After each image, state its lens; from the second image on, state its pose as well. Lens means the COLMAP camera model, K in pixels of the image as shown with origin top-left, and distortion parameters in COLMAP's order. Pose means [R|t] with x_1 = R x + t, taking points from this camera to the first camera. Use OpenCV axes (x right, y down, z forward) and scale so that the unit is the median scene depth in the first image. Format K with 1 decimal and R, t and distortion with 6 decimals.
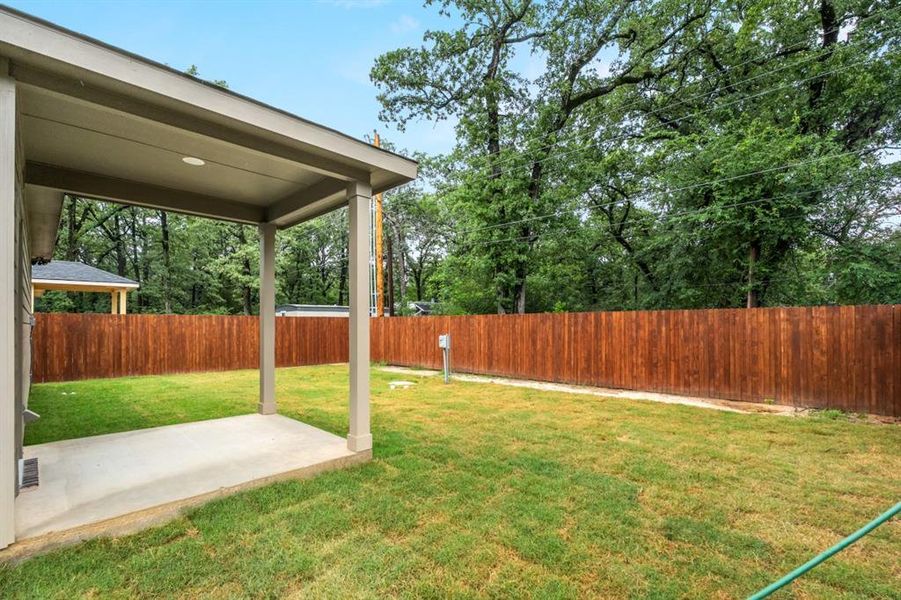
lens RADIAL K [[411.7, 0, 459.6], [0, 411.7, 324.0], [0, 0, 1]] dist [-0.008454, -0.000519]
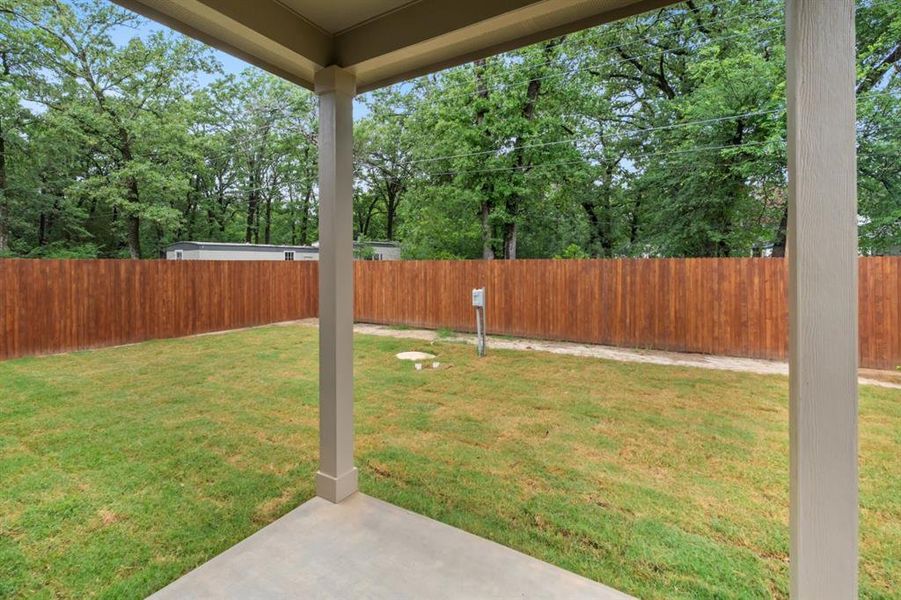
lens RADIAL K [[411.7, 0, 453.8], [0, 411.7, 266.1], [0, 0, 1]] dist [-0.008454, -0.000519]
pose [[0.974051, -0.000544, 0.226327, -0.212141], [-0.001189, 0.999971, 0.007519, -0.016510], [-0.226325, -0.007593, 0.974022, 0.254212]]
